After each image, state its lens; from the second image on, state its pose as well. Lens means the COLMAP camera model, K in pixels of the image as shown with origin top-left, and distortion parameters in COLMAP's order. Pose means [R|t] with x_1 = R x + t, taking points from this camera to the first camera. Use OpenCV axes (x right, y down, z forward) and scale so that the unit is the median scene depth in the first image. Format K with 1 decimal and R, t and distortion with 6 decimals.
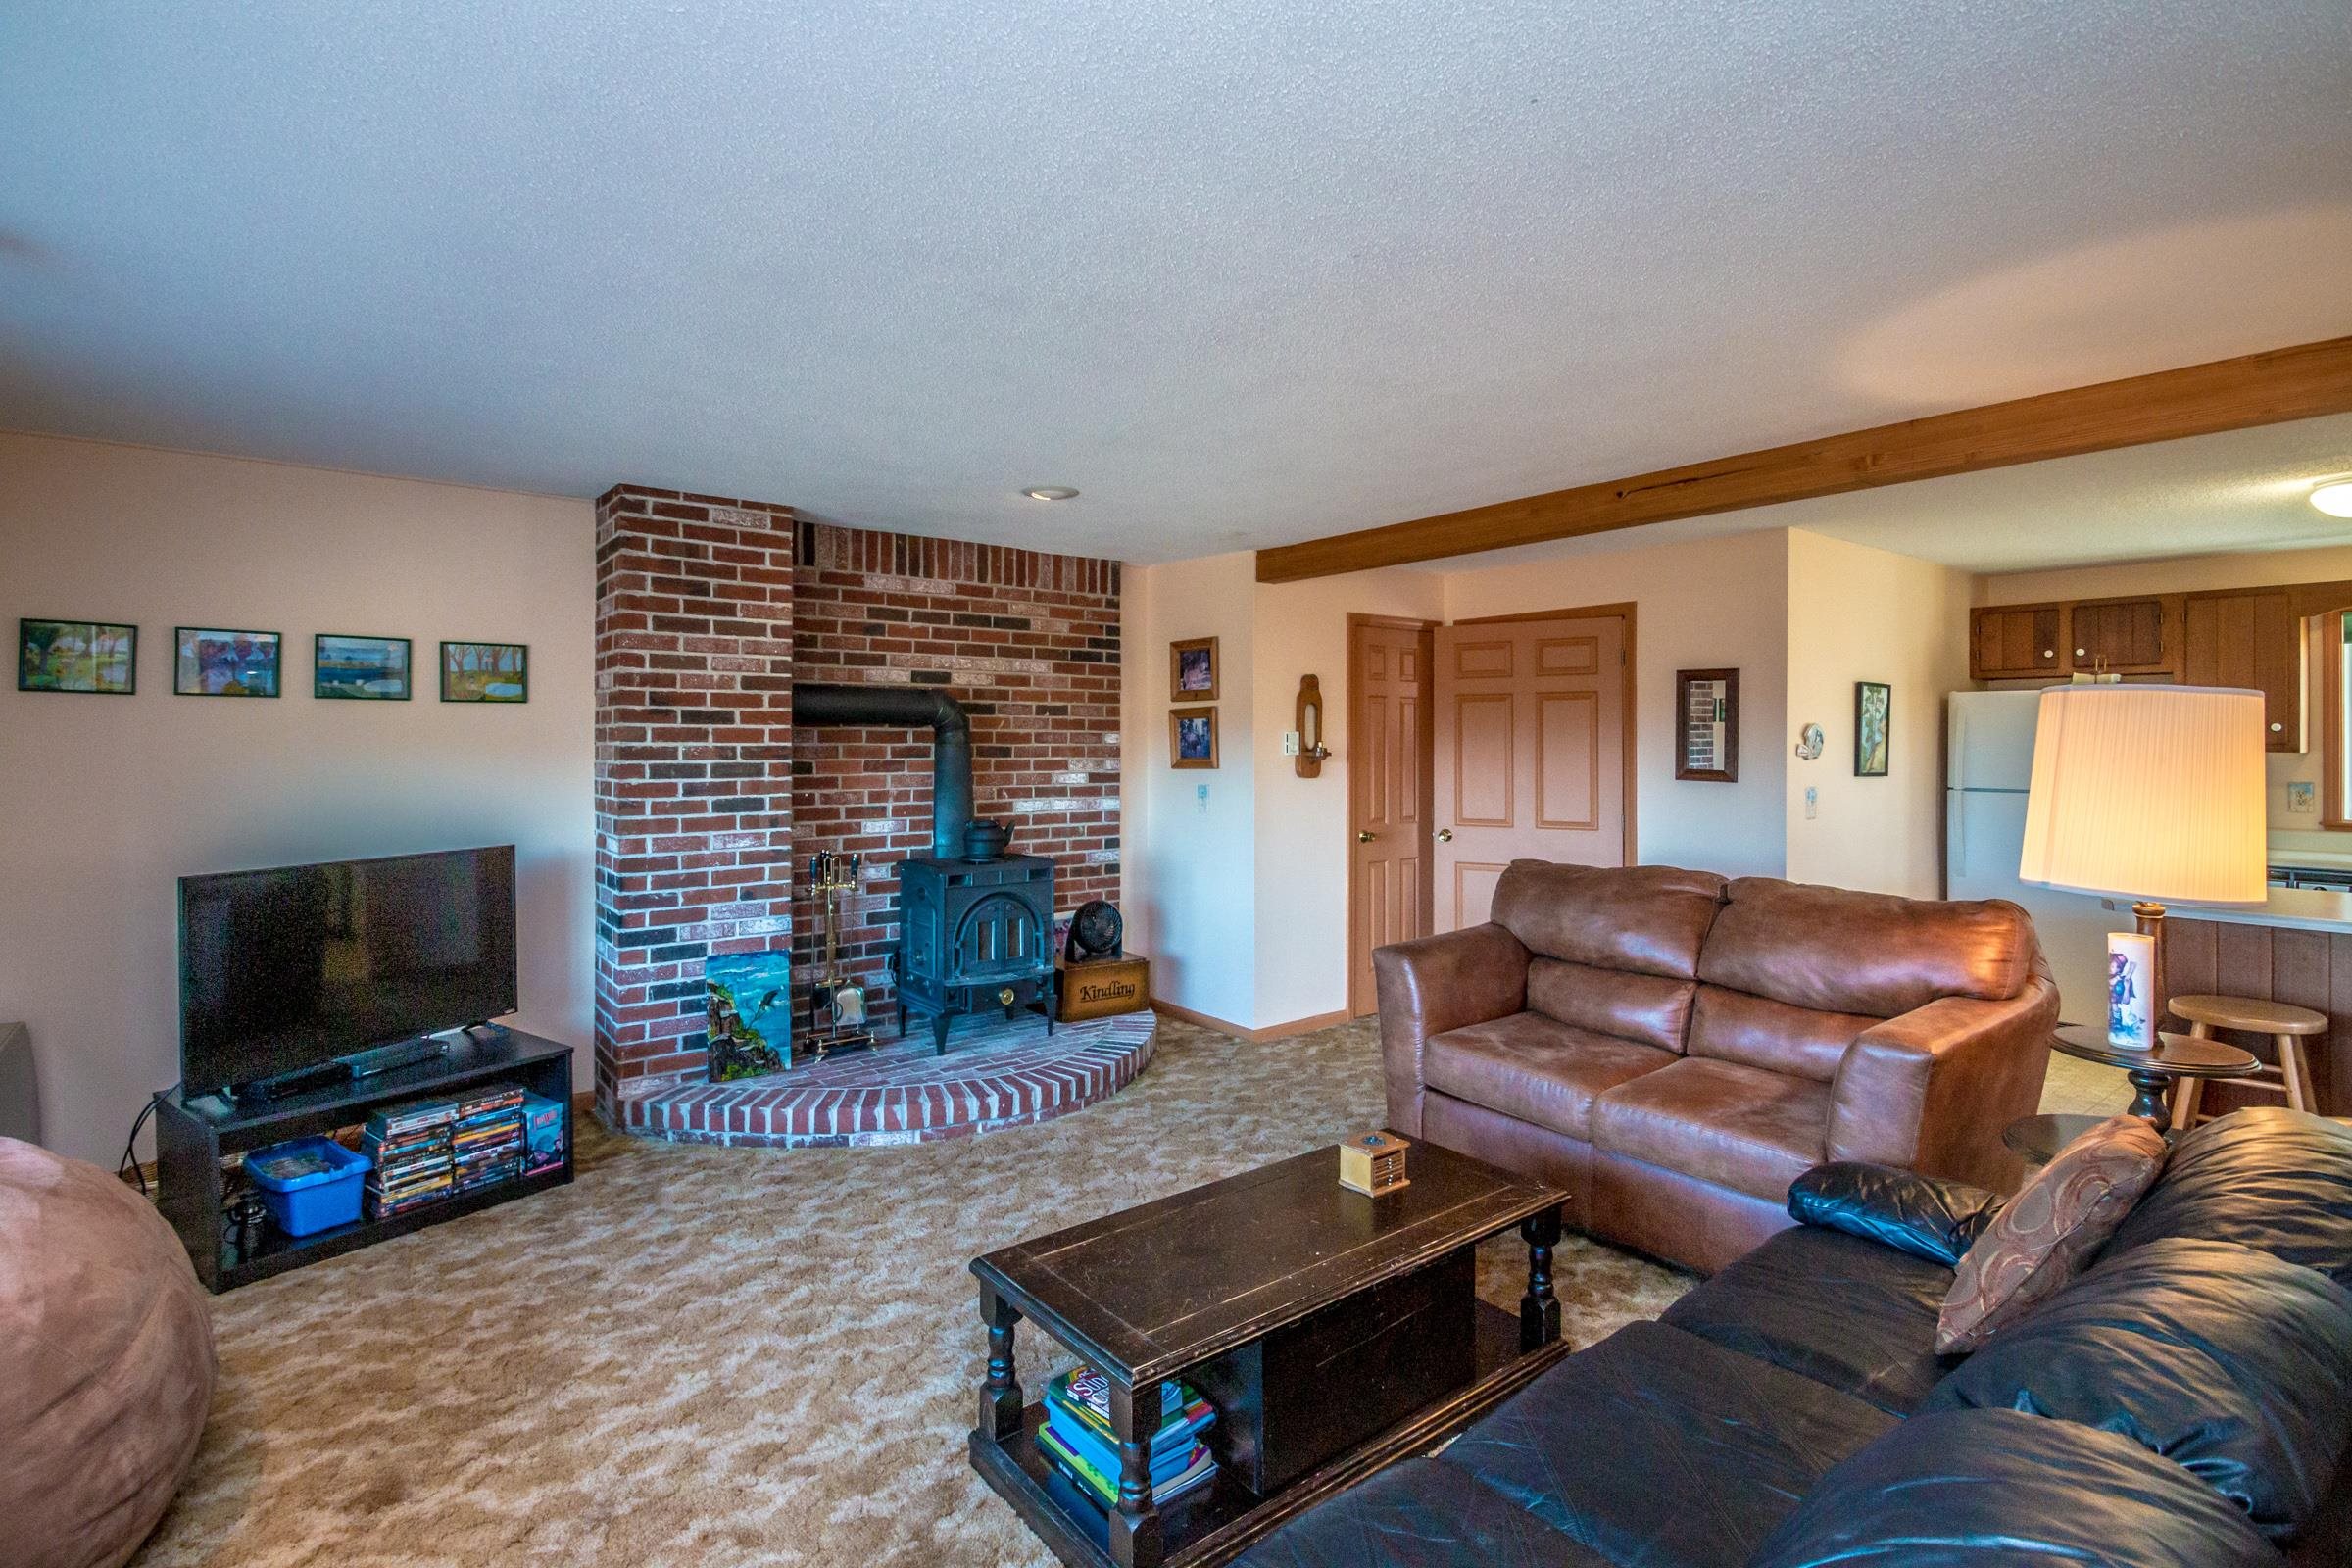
lens RADIAL K [[1114.5, 0, 1174.9], [0, 1114.5, 734.2], [0, 0, 1]] dist [0.002301, -0.019481]
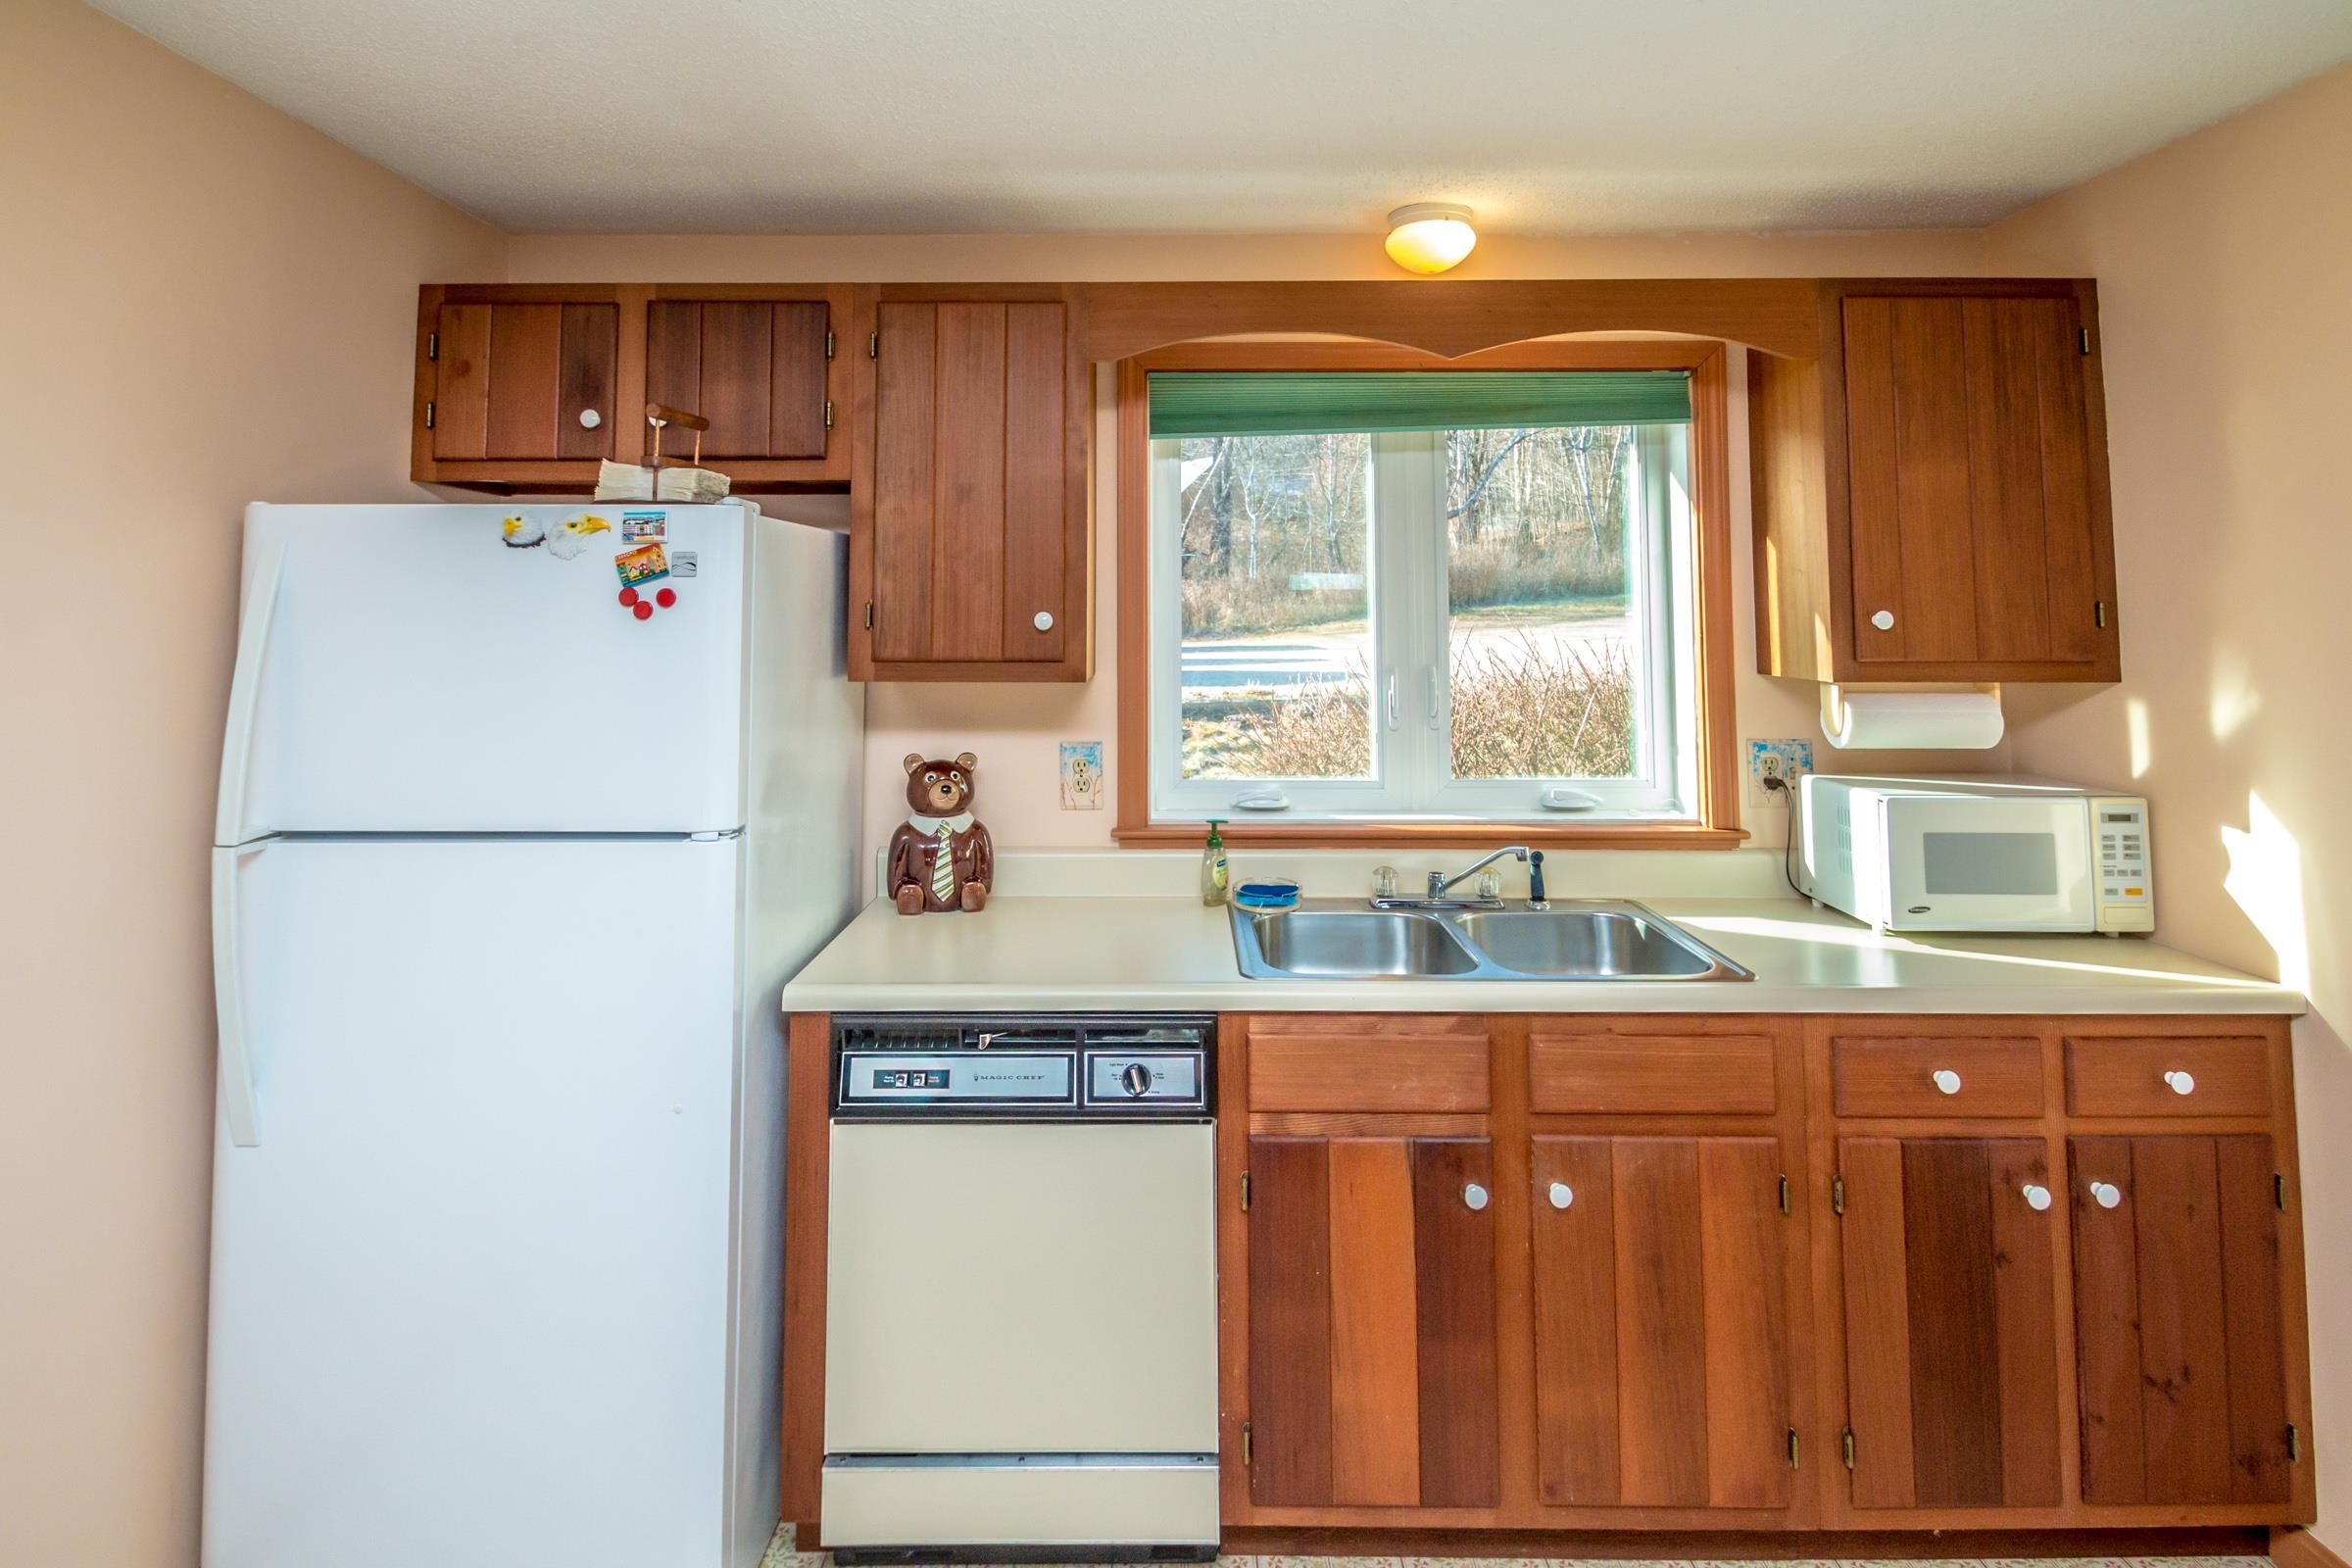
lens RADIAL K [[1198.6, 0, 1135.5], [0, 1198.6, 533.7], [0, 0, 1]] dist [0.006677, 0.000185]
pose [[0.630530, 0.046157, 0.774791, 0.848974], [-0.000580, 0.998258, -0.058999, -0.016176], [-0.776164, 0.036751, 0.629459, 0.862894]]
